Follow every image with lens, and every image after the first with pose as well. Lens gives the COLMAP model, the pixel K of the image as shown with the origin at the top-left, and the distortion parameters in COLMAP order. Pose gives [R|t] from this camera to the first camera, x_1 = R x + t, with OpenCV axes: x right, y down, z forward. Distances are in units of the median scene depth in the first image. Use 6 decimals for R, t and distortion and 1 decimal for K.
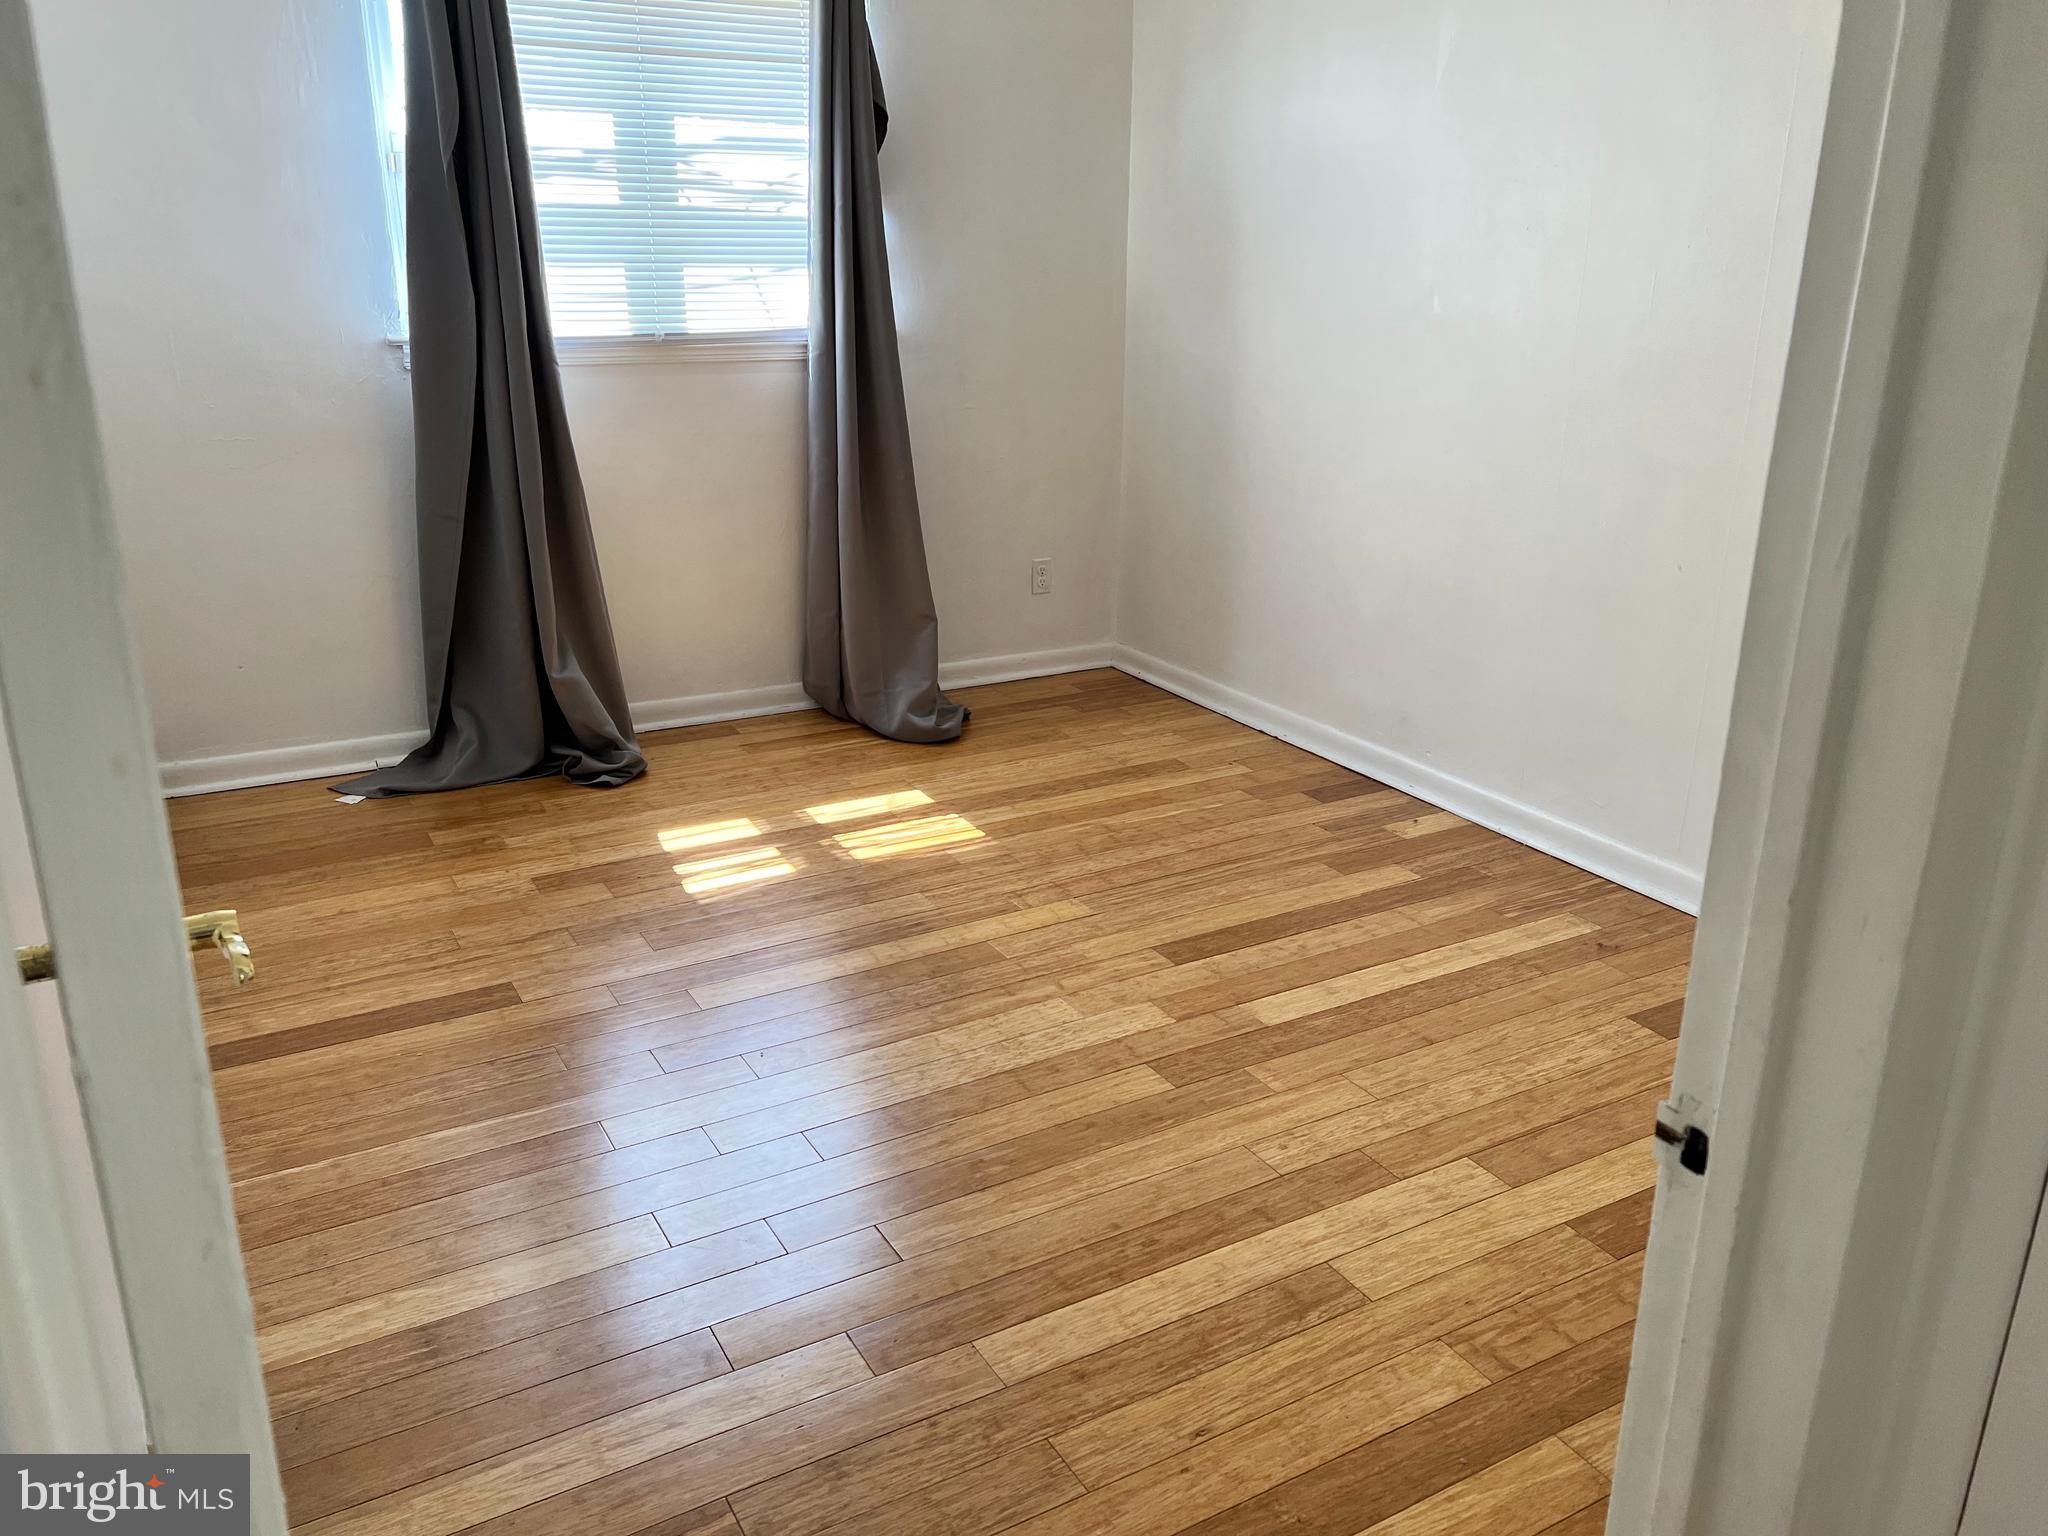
lens RADIAL K [[1556.2, 0, 1031.1], [0, 1556.2, 754.8], [0, 0, 1]] dist [0.086722, -0.017677]
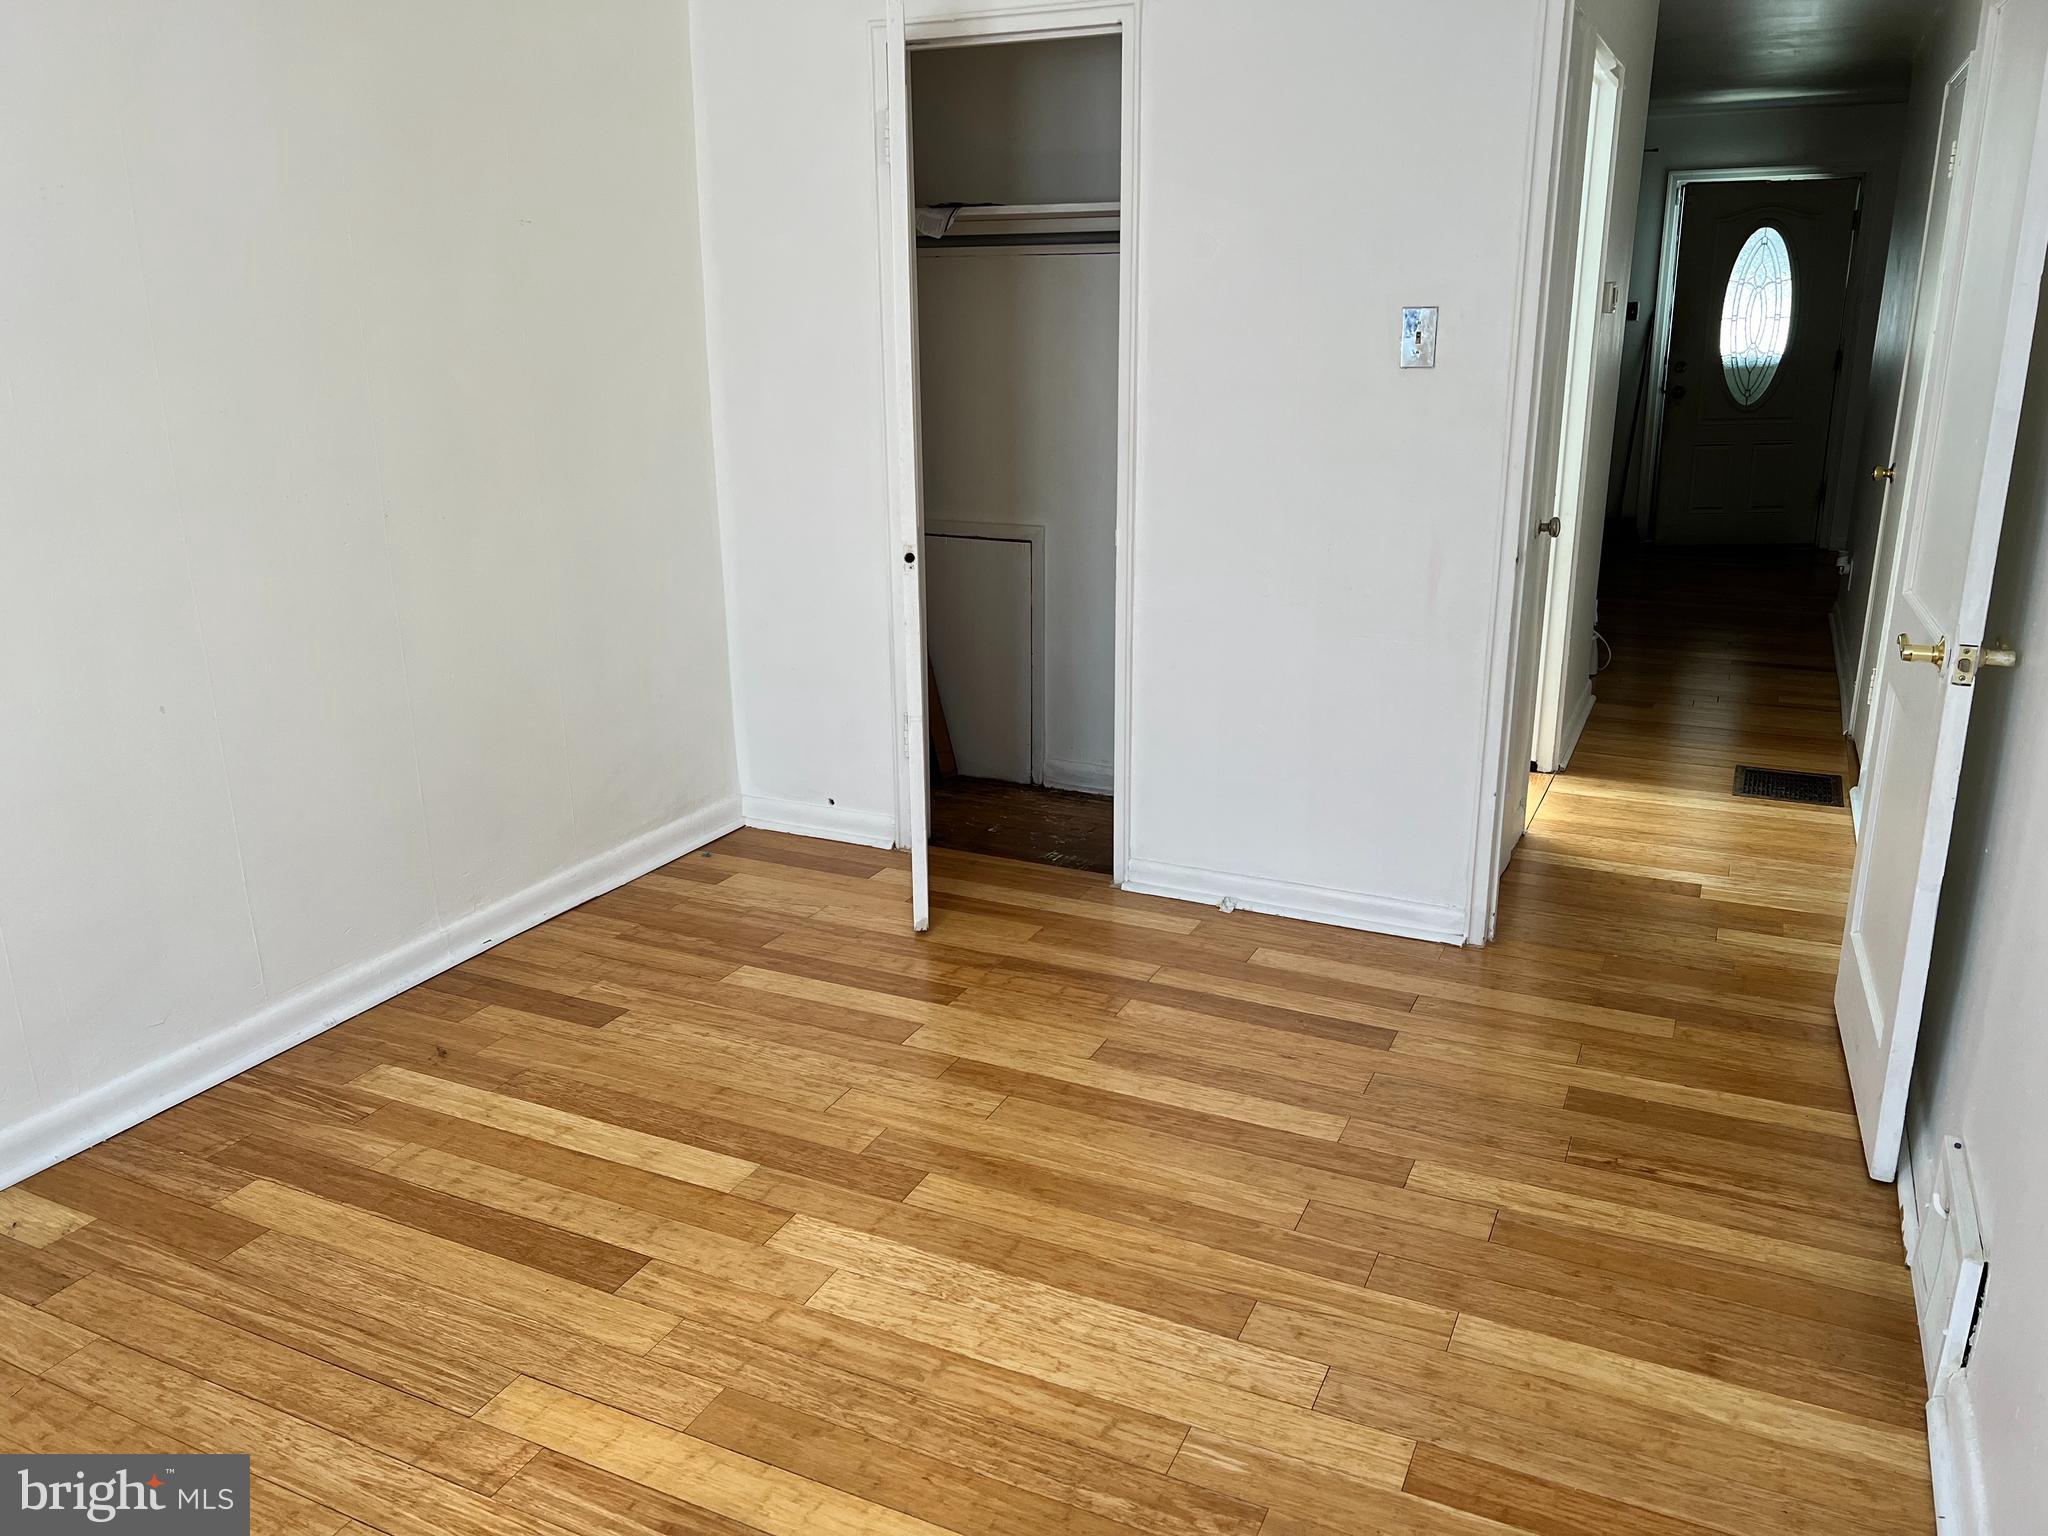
lens RADIAL K [[1556.2, 0, 1028.5], [0, 1556.2, 769.7], [0, 0, 1]] dist [0.086722, -0.017677]
pose [[-0.573884, -0.238608, 0.783405, -0.732140], [0.256801, 0.855930, 0.448817, -0.483791], [-0.777631, 0.458749, -0.429930, 1.391203]]
